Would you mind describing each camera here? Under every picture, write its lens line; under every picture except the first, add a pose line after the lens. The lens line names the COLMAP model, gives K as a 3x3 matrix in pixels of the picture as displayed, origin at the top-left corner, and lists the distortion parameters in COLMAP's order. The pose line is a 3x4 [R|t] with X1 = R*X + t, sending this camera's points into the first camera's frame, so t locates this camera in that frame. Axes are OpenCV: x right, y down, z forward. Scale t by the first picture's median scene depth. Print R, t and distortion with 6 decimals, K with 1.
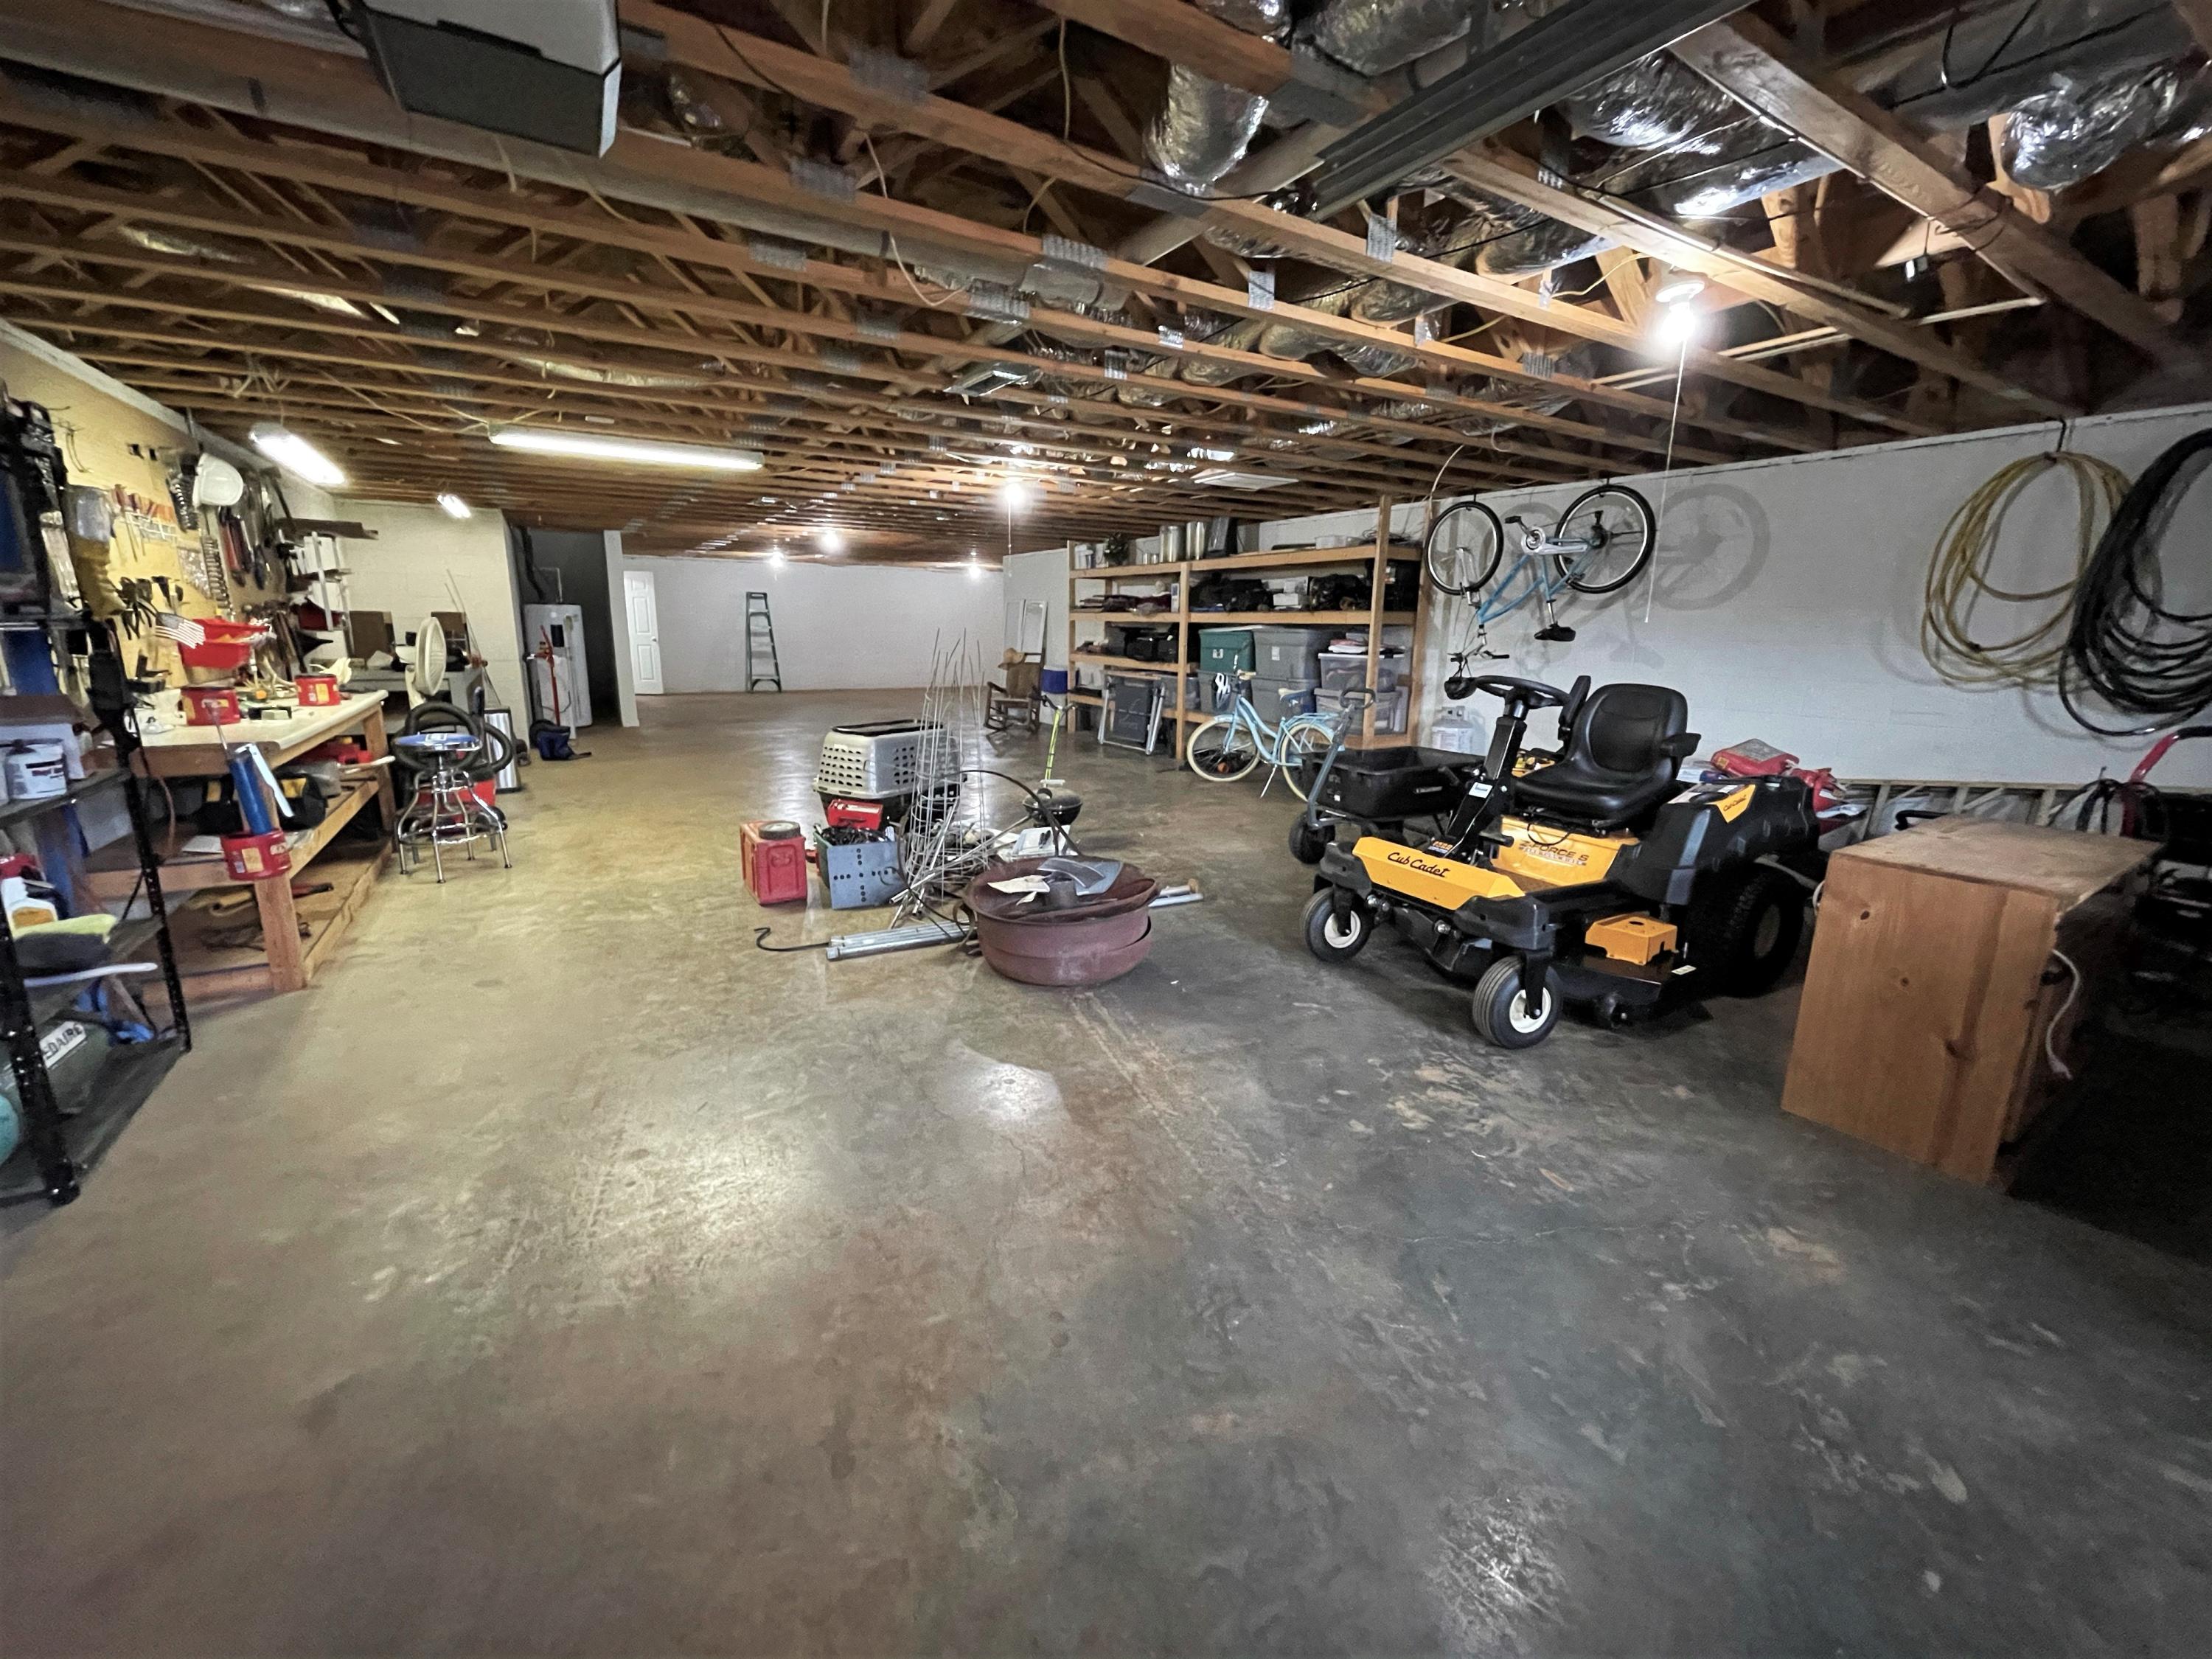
lens RADIAL K [[888.4, 0, 1103.8], [0, 888.4, 817.5], [0, 0, 1]] dist [-0.002951, -0.000703]
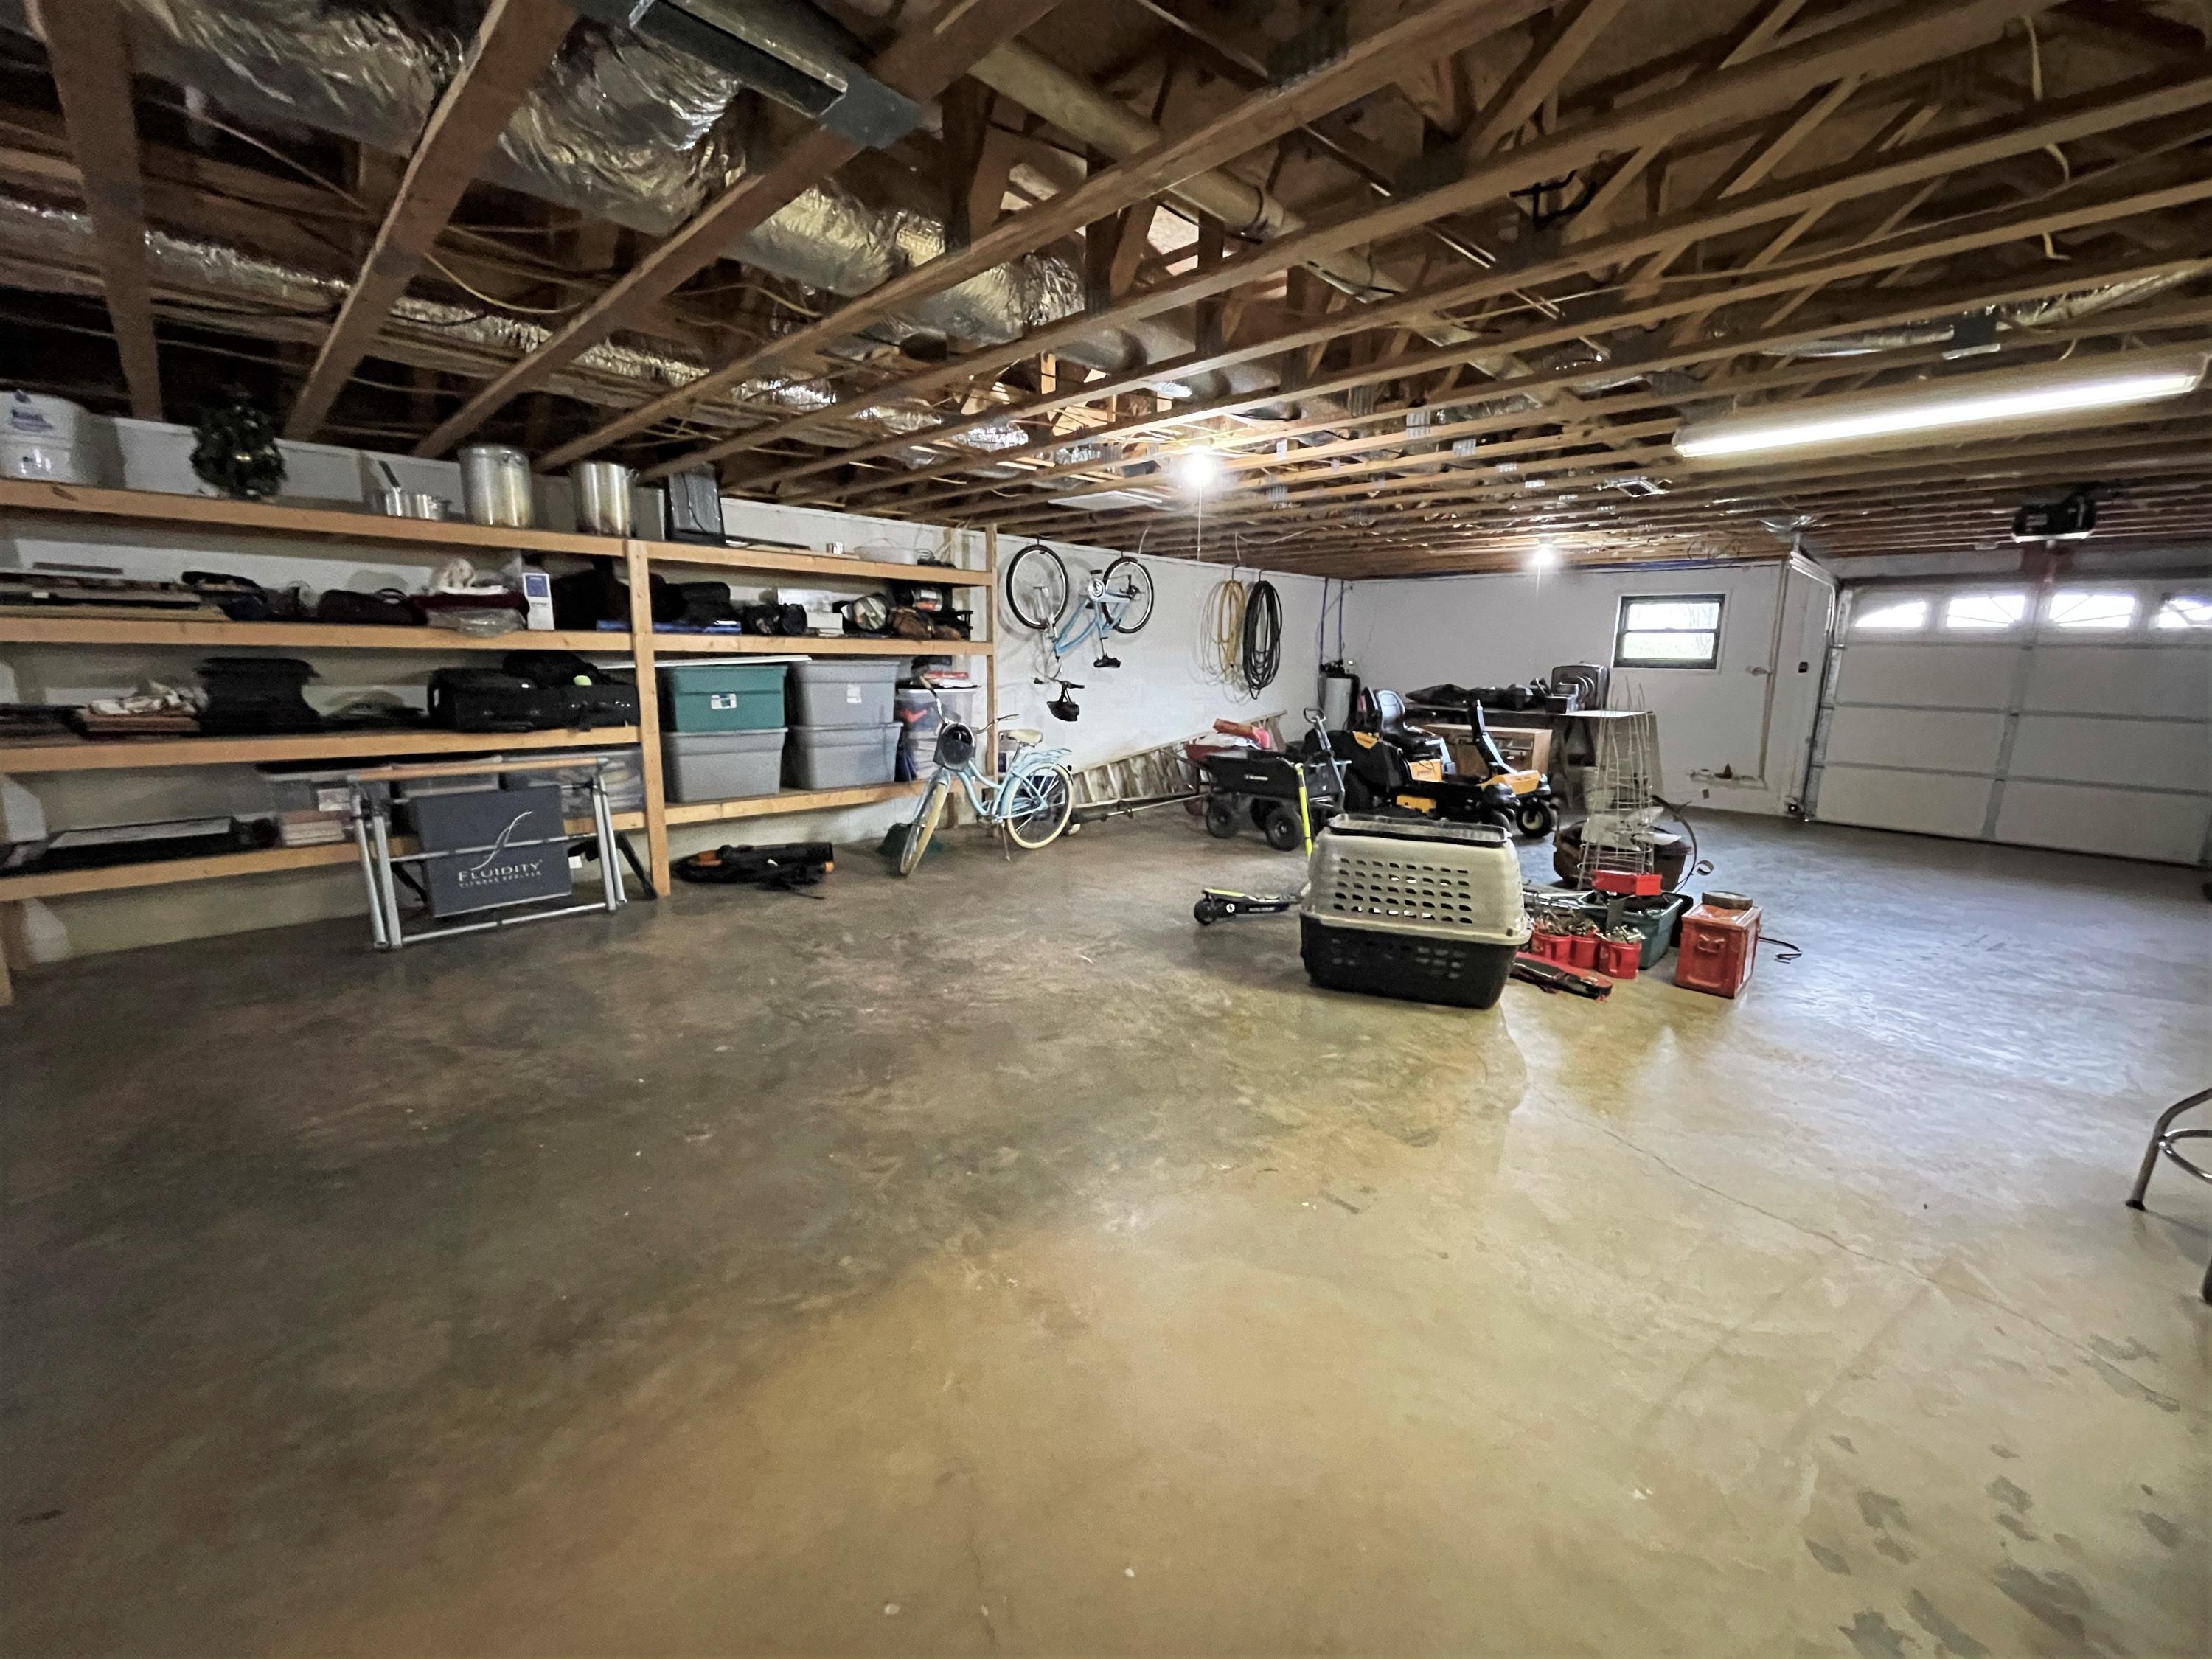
lens RADIAL K [[888.4, 0, 1111.0], [0, 888.4, 830.5], [0, 0, 1]] dist [-0.002951, -0.000703]
pose [[-0.255712, -0.200456, 0.945743, -0.707552], [0.189174, 0.948980, 0.252291, -0.270790], [-0.948064, 0.243424, -0.204744, 1.185861]]
